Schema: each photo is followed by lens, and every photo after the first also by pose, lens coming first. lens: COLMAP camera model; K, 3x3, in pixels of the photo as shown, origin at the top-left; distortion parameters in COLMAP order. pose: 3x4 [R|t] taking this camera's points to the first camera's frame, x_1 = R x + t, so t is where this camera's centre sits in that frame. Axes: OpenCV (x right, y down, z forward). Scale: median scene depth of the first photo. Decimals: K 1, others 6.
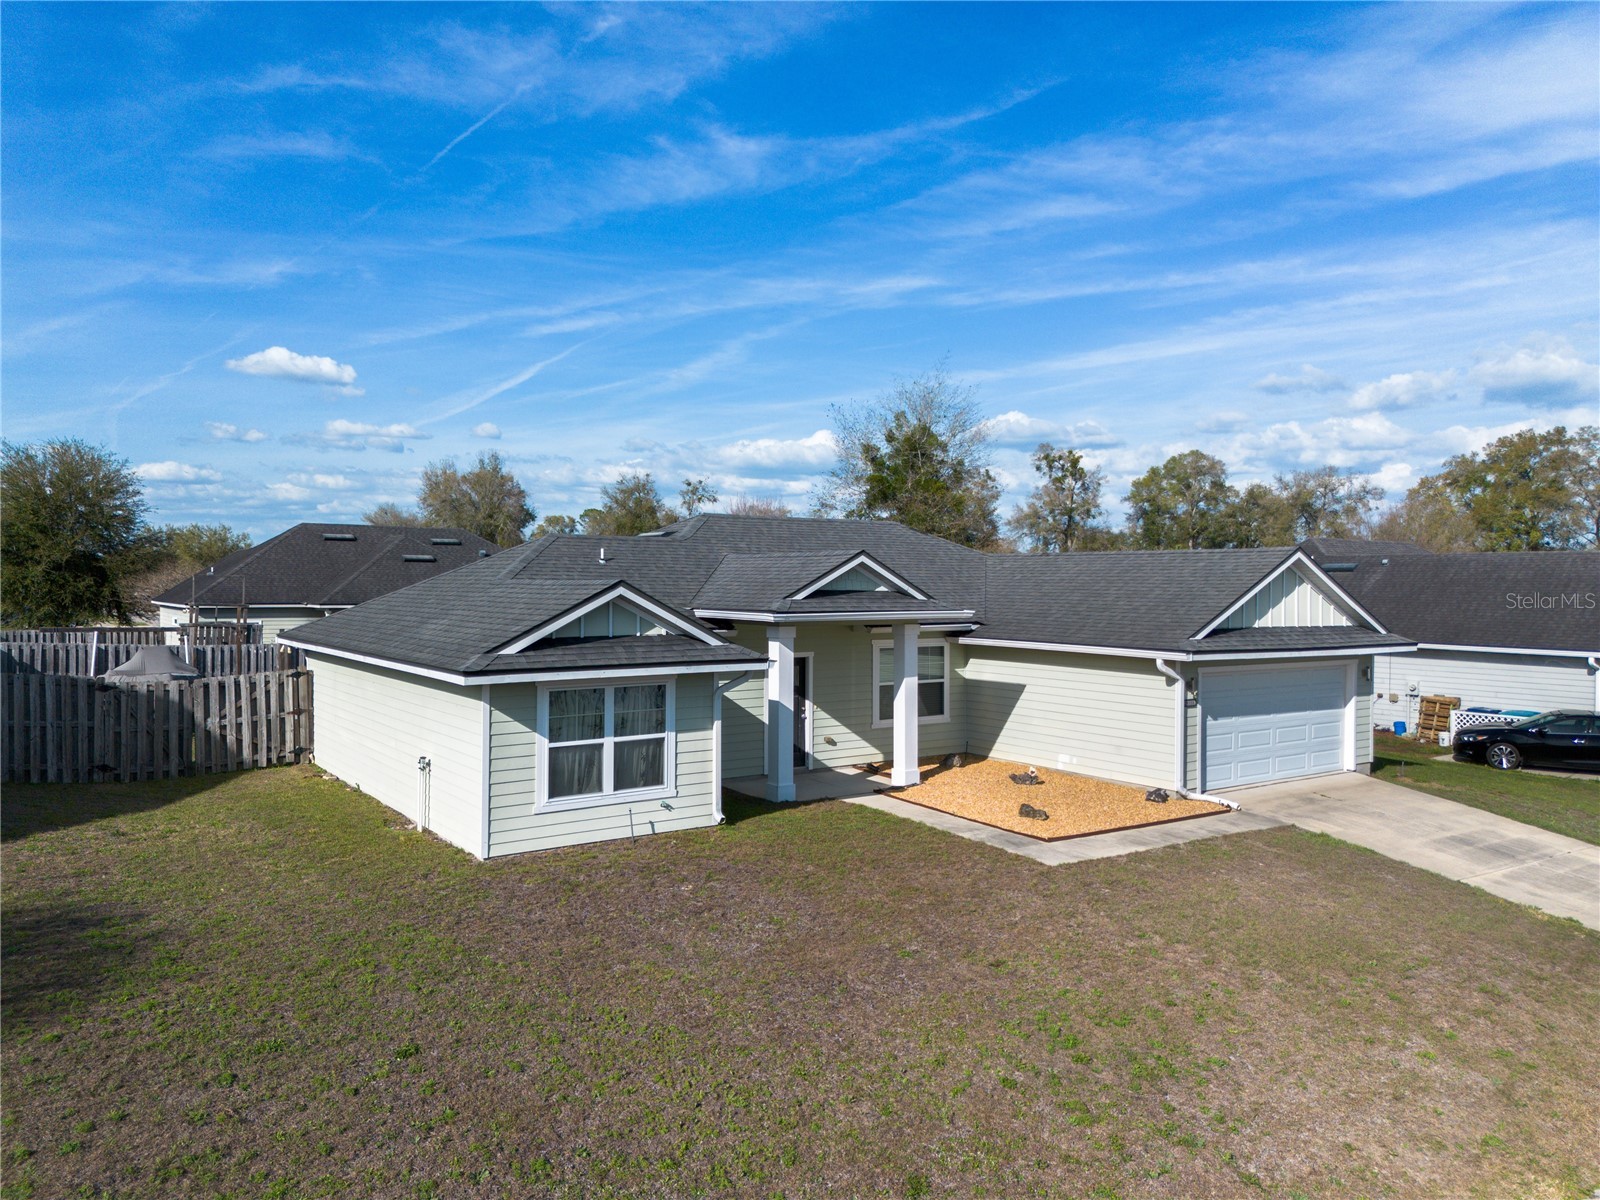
lens RADIAL K [[1131.8, 0, 800.0], [0, 1131.8, 600.0], [0, 0, 1]] dist [0.062127, -0.069347]
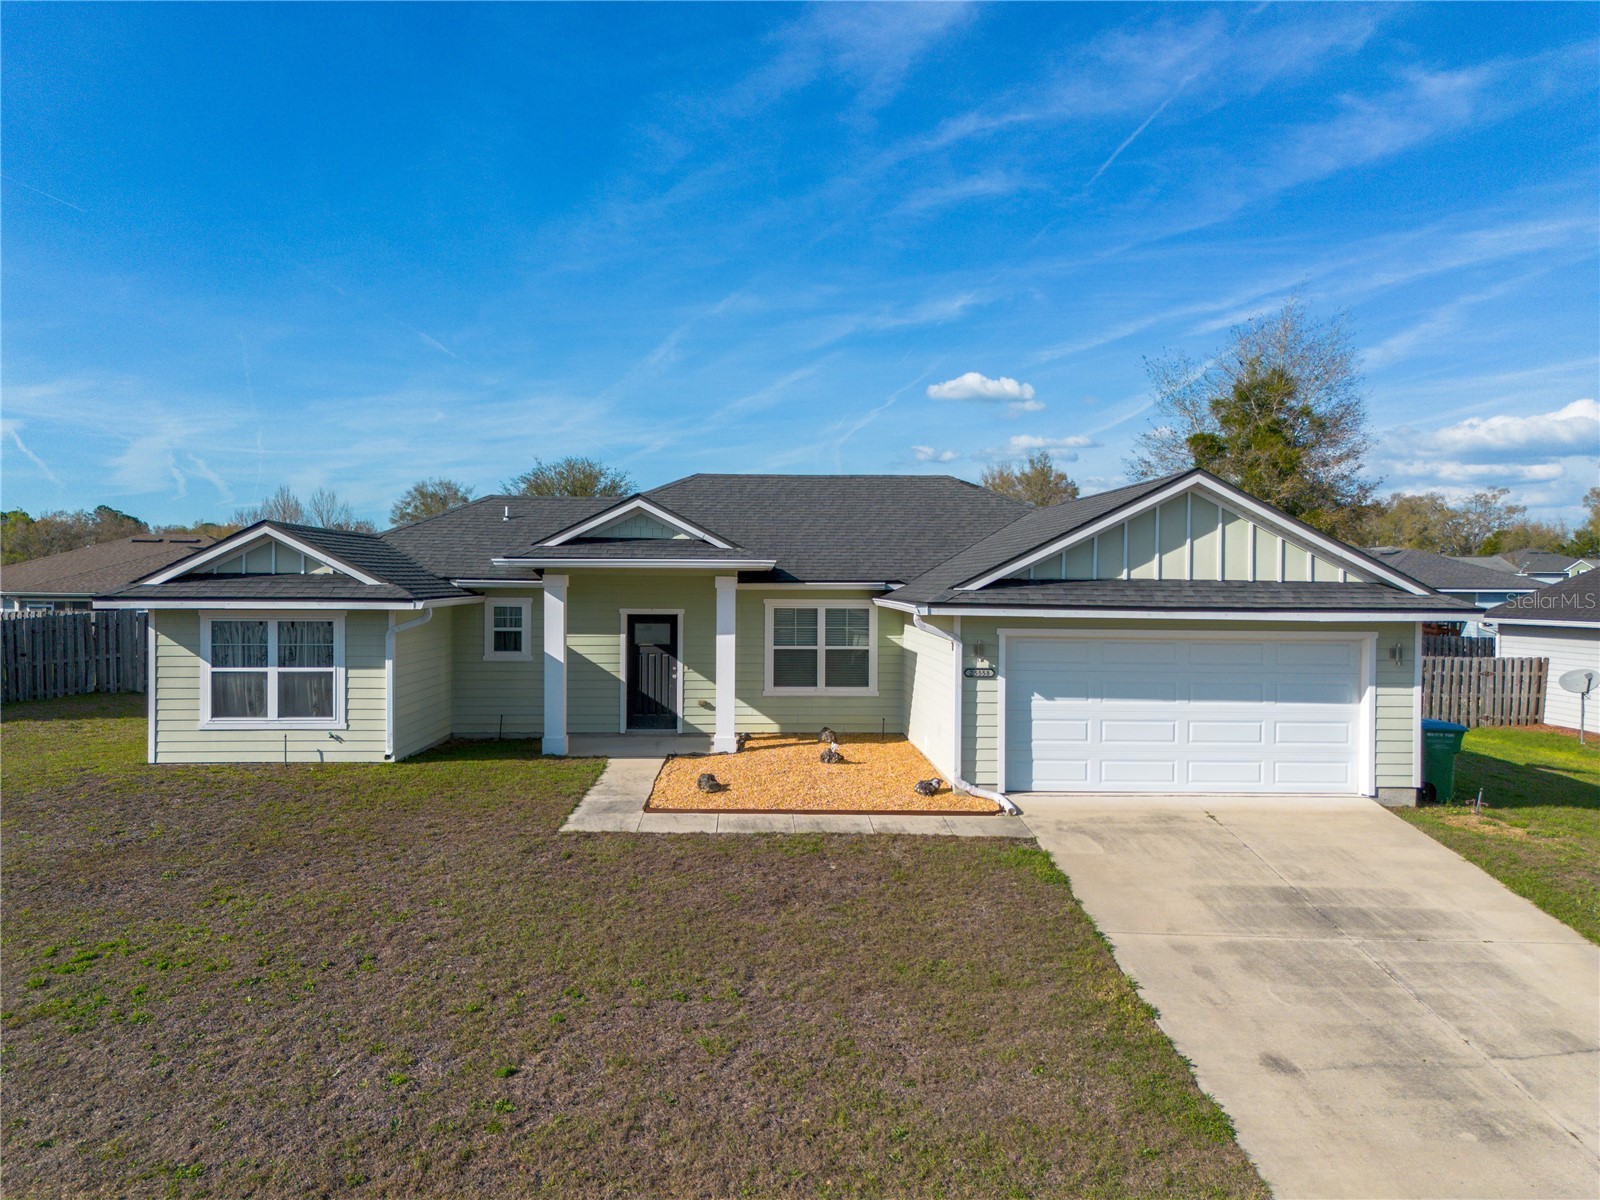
lens RADIAL K [[1121.3, 0, 800.0], [0, 1121.3, 600.0], [0, 0, 1]] dist [0.065791, -0.058165]
pose [[0.834700, 0.006440, -0.550667, 0.019154], [-0.008744, 0.999961, -0.001560, 0.001239], [0.550635, 0.006117, 0.834723, 0.008541]]
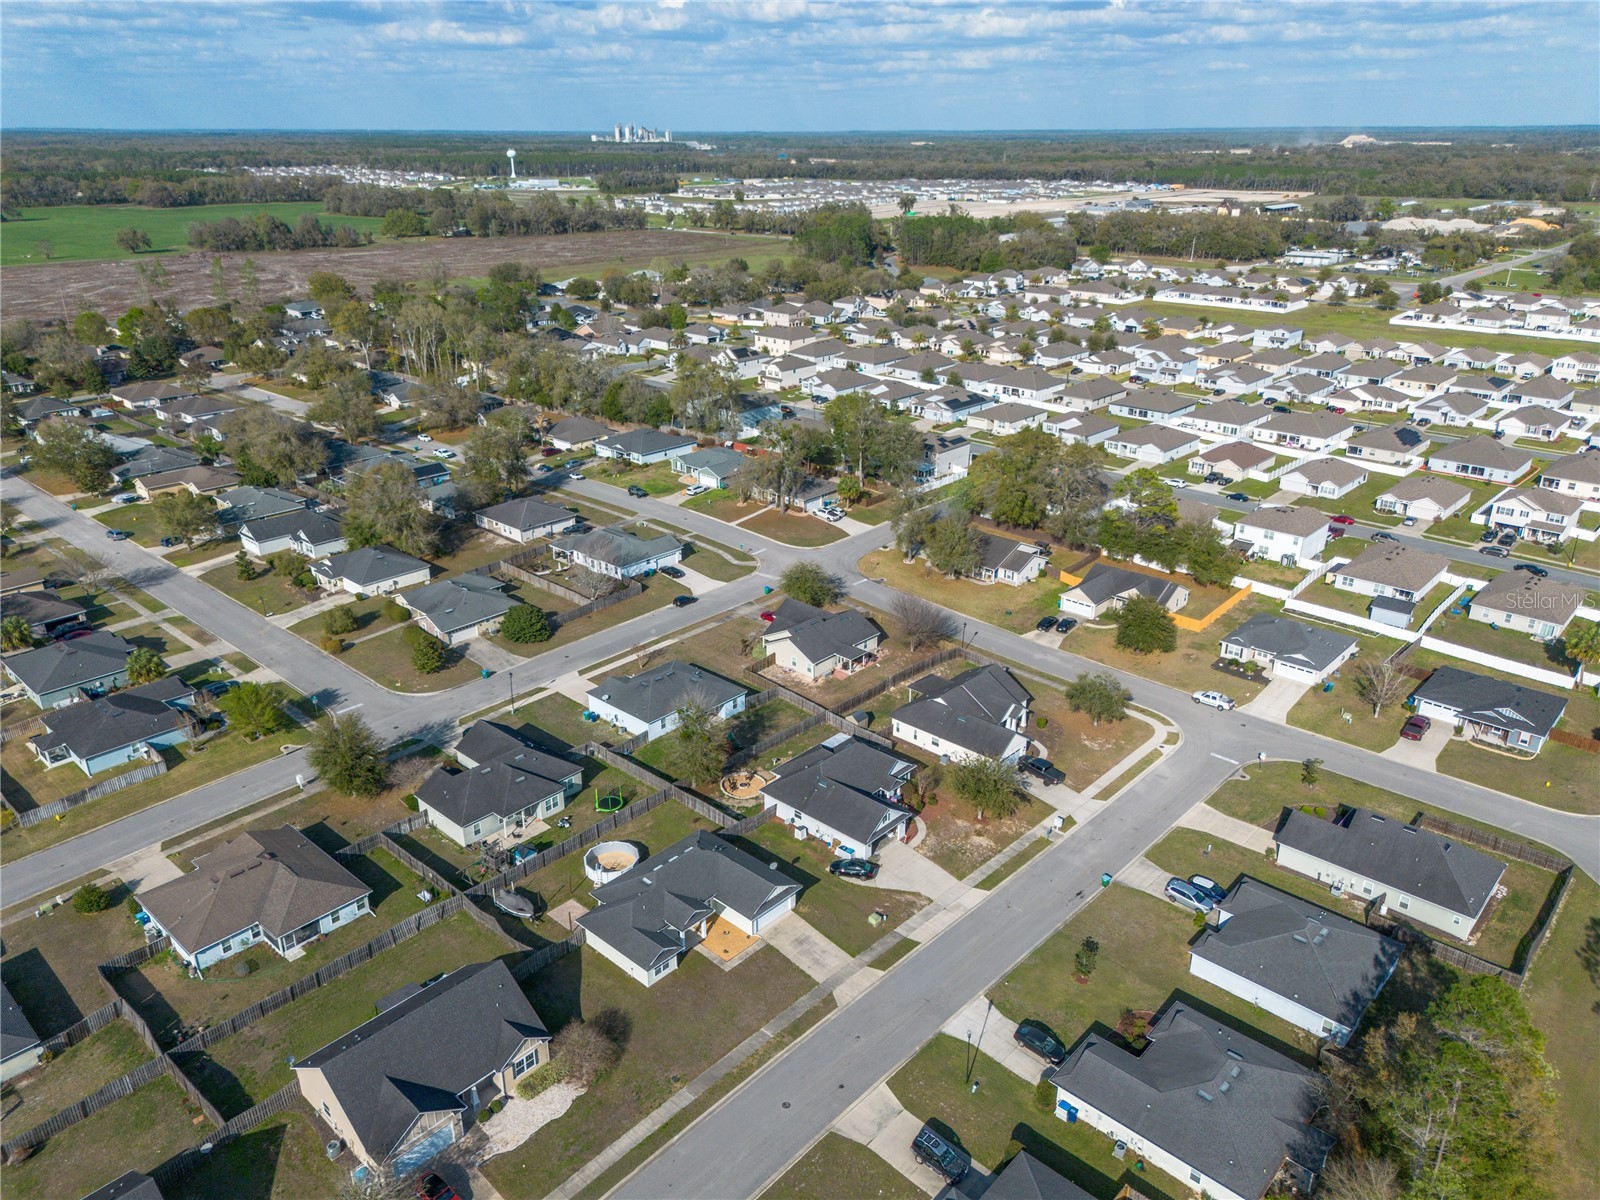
lens RADIAL K [[1121.3, 0, 800.0], [0, 1121.3, 600.0], [0, 0, 1]] dist [0.065791, -0.058165]
pose [[0.979363, -0.083363, 0.184114, -0.009696], [0.008741, 0.927590, 0.373497, -0.100712], [-0.201918, -0.364180, 0.909176, -0.102901]]
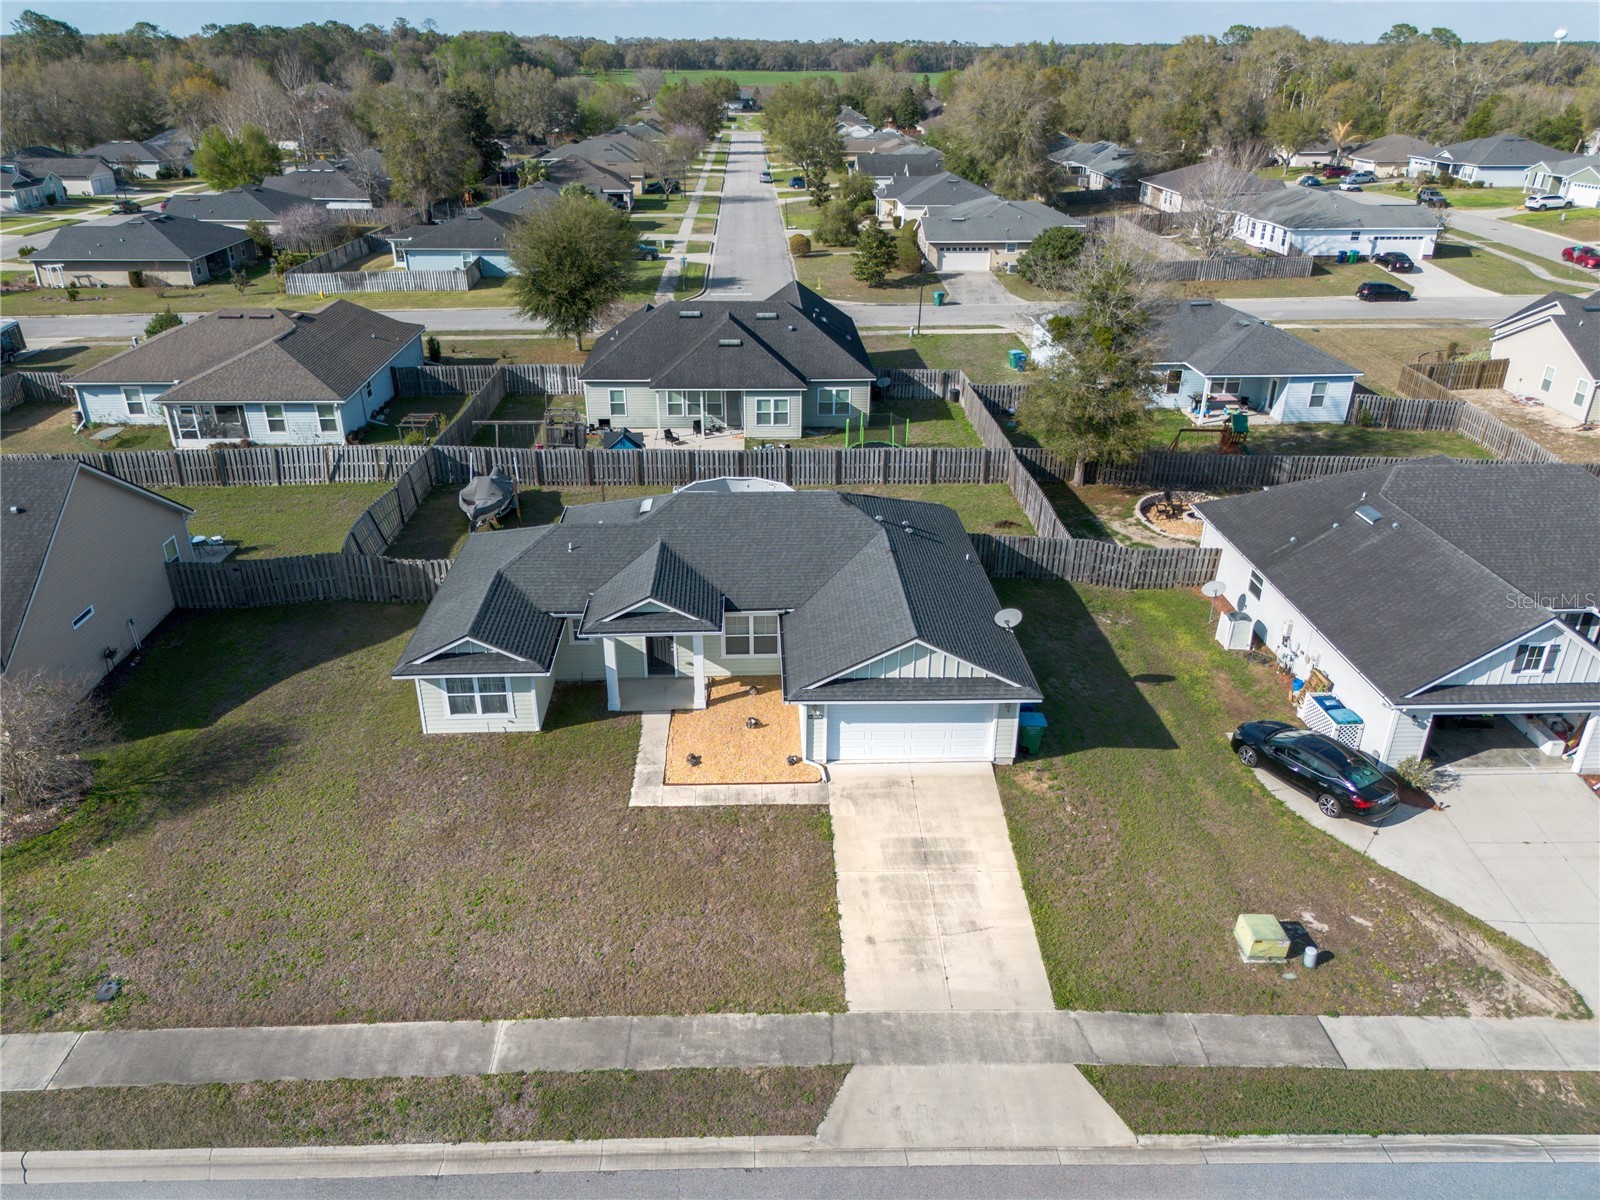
lens RADIAL K [[1121.3, 0, 800.0], [0, 1121.3, 600.0], [0, 0, 1]] dist [0.065791, -0.058165]
pose [[0.836279, 0.239193, -0.493381, 0.031795], [-0.007435, 0.904695, 0.425996, -0.022338], [0.548254, -0.352583, 0.758355, -0.005845]]
